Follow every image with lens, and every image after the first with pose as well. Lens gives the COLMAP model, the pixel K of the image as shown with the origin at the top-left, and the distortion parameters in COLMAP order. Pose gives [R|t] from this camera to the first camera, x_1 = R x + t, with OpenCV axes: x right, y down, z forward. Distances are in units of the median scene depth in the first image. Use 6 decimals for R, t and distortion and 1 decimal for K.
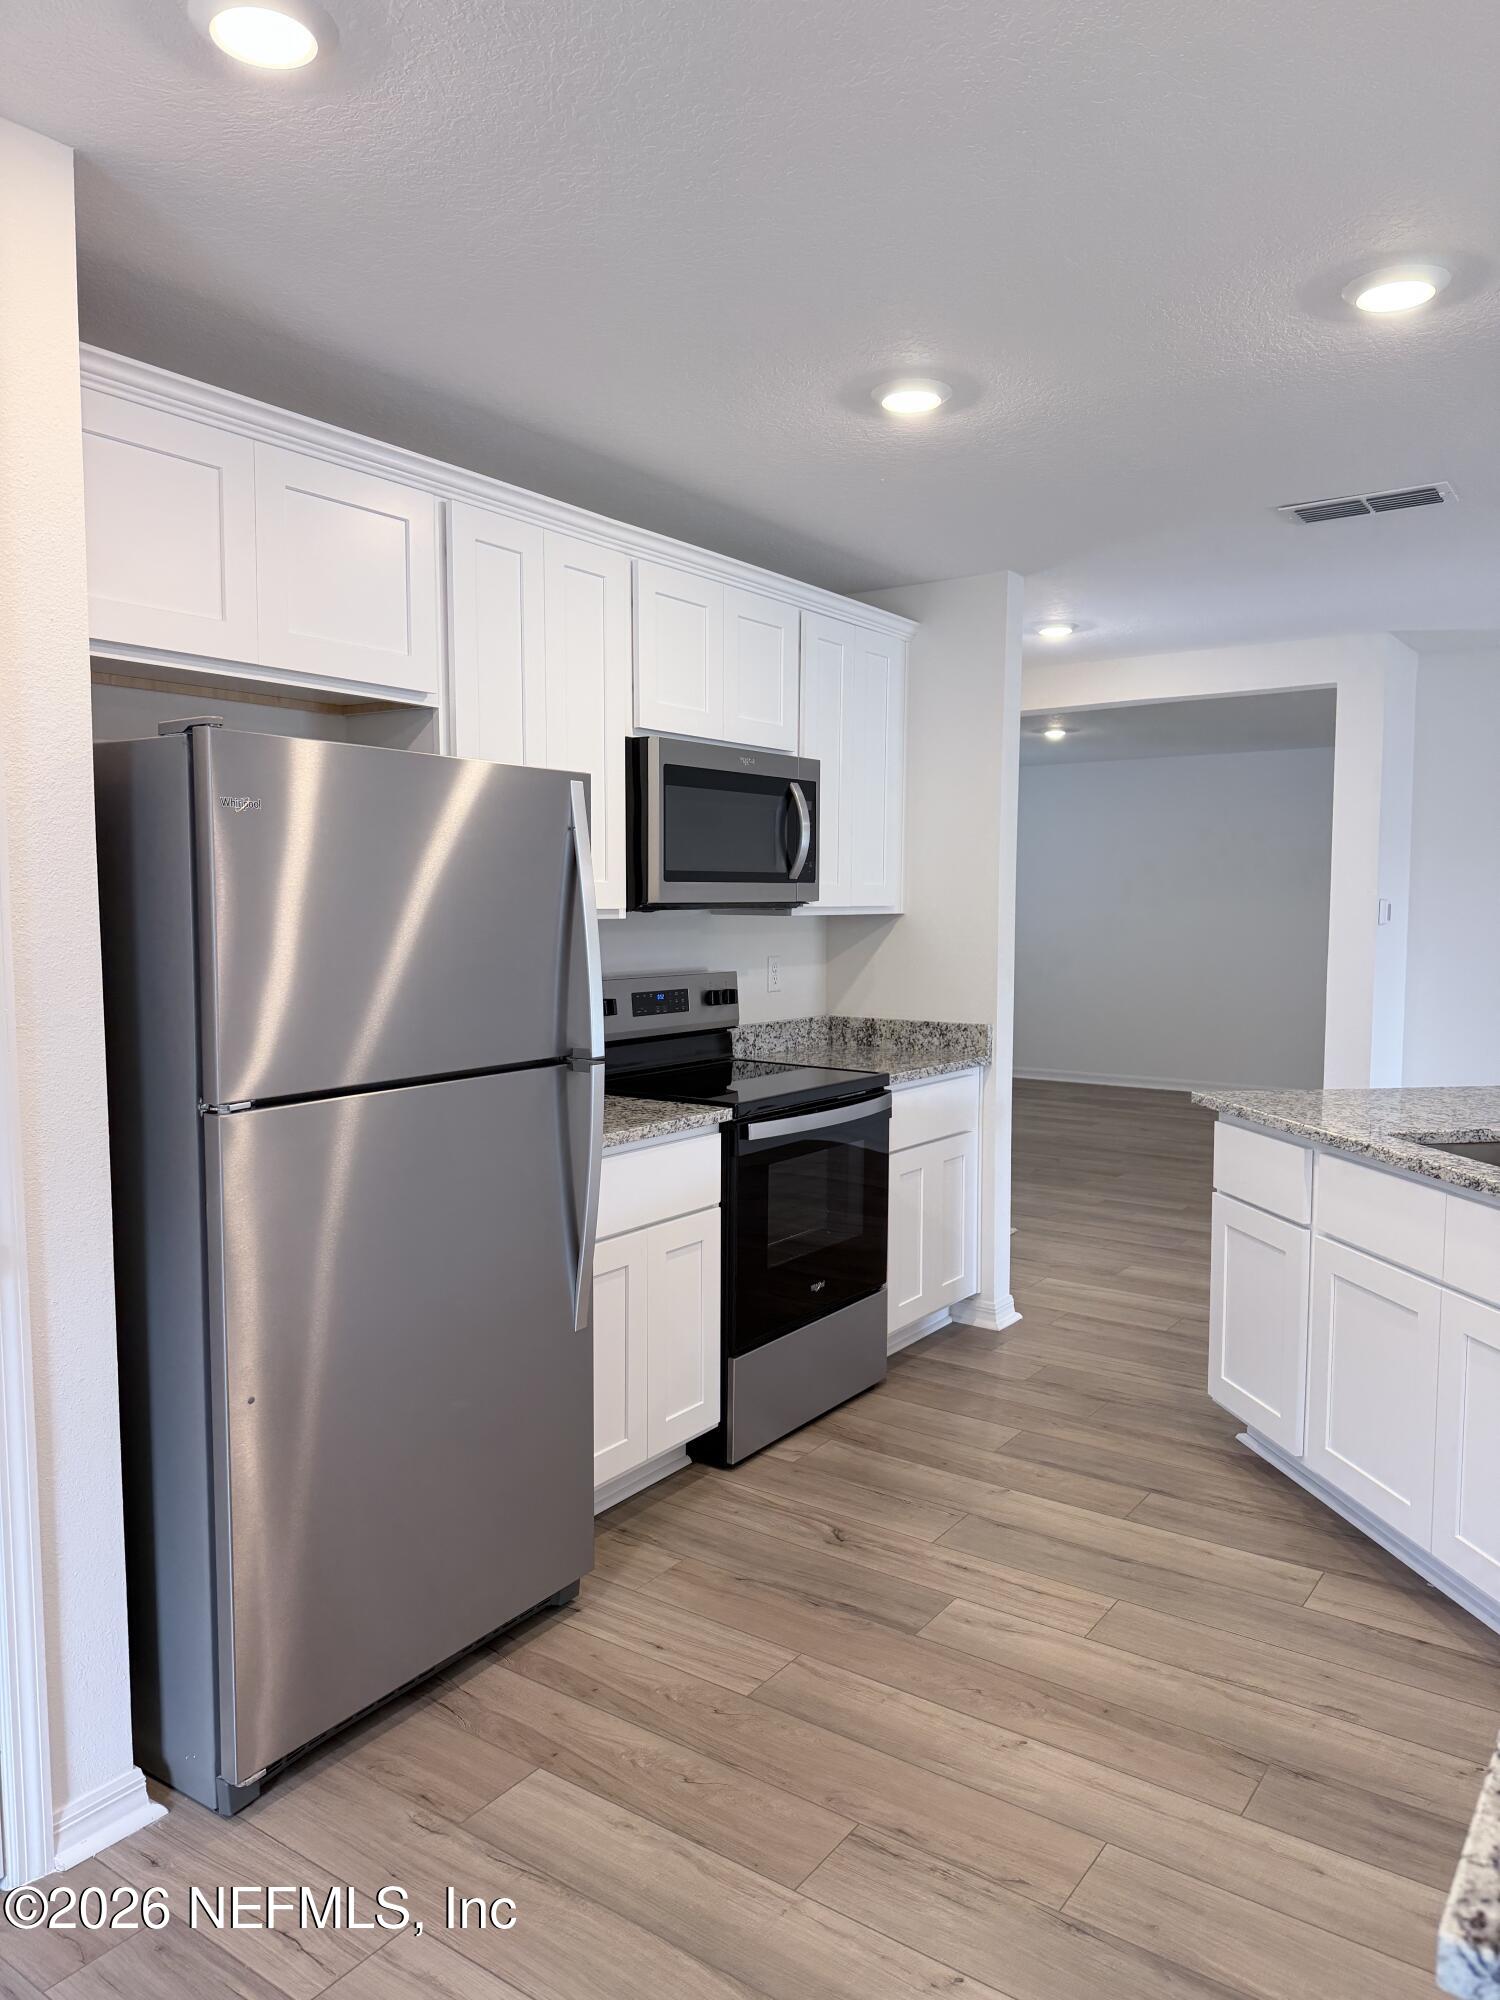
lens RADIAL K [[1379.0, 0, 752.2], [0, 1379.0, 1003.1], [0, 0, 1]] dist [0.031315, -0.004559]
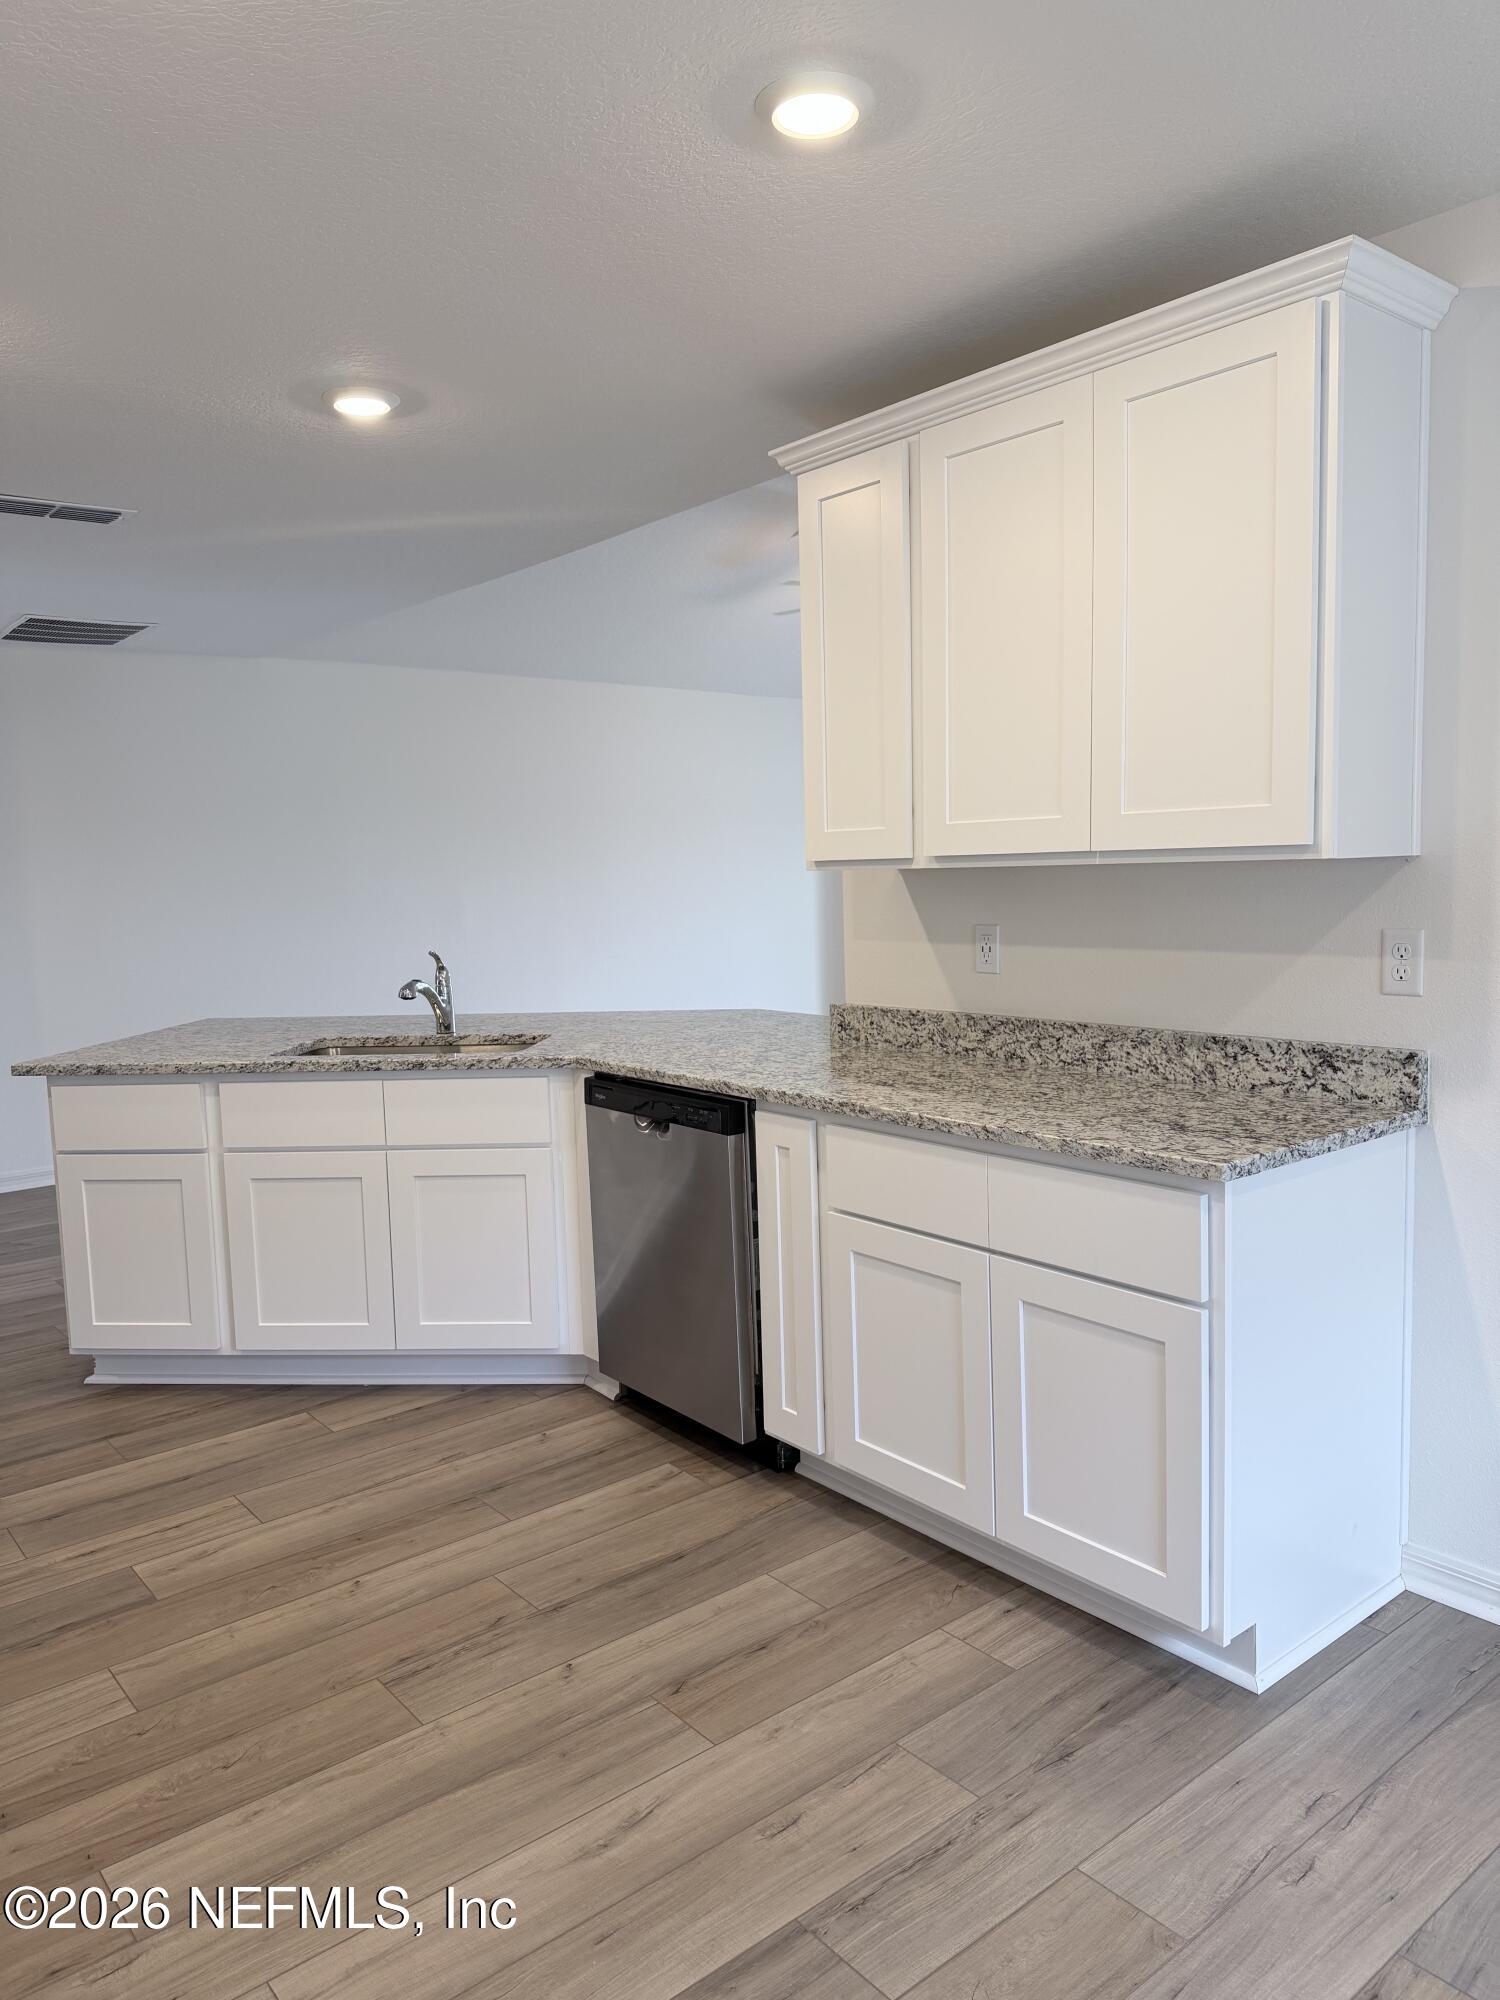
lens RADIAL K [[1379.0, 0, 758.3], [0, 1379.0, 1011.3], [0, 0, 1]] dist [0.031315, -0.004559]
pose [[0.287824, -0.111123, 0.951214, -0.717298], [0.102198, 0.991138, 0.084864, 0.002828], [-0.952215, 0.072786, 0.296630, 0.301947]]
